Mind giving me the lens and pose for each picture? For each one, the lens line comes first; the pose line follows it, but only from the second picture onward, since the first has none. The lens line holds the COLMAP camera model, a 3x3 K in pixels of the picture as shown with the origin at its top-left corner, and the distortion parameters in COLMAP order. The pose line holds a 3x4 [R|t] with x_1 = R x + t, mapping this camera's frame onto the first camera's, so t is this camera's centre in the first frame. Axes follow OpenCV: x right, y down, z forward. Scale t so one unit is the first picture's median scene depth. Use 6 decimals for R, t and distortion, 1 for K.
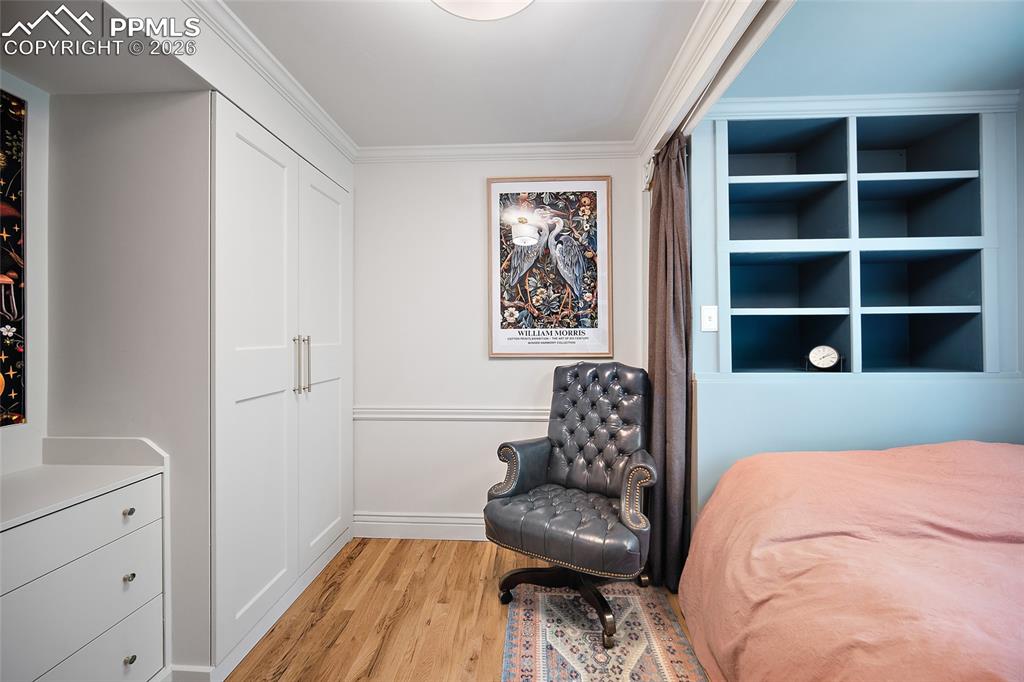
lens RADIAL K [[406.9, 0, 512.8], [0, 406.9, 335.2], [0, 0, 1]] dist [-0.000634, 0.000147]
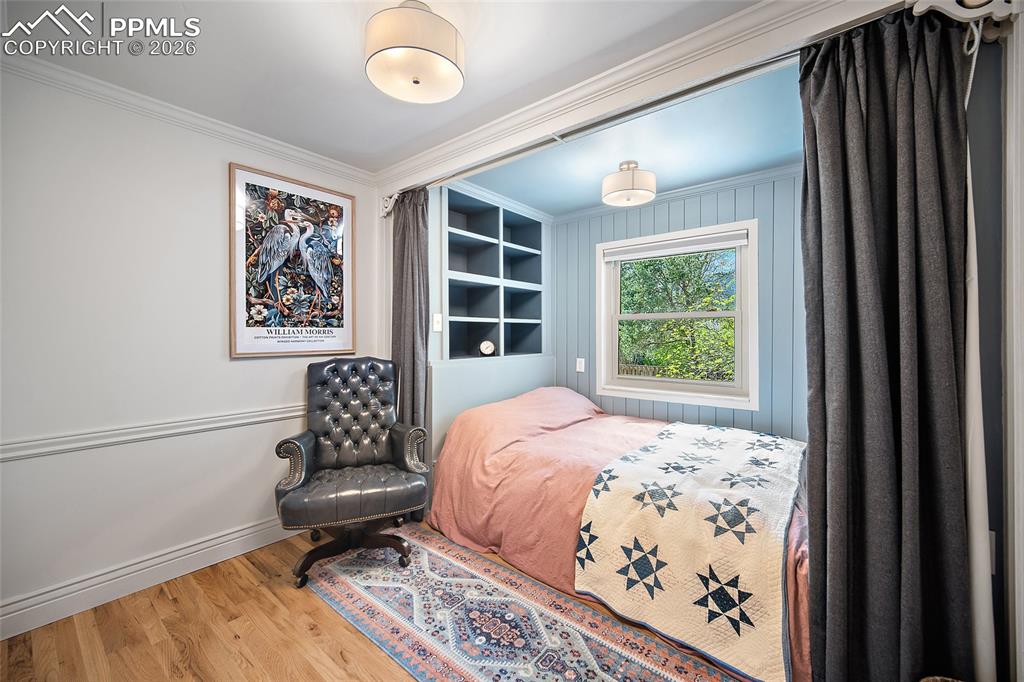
lens RADIAL K [[406.9, 0, 514.9], [0, 406.9, 336.2], [0, 0, 1]] dist [-0.000634, 0.000147]
pose [[0.590952, -0.001223, 0.806706, -0.506391], [-0.003717, 0.999984, 0.004239, -0.000443], [-0.806698, -0.005503, 0.590938, -0.066638]]
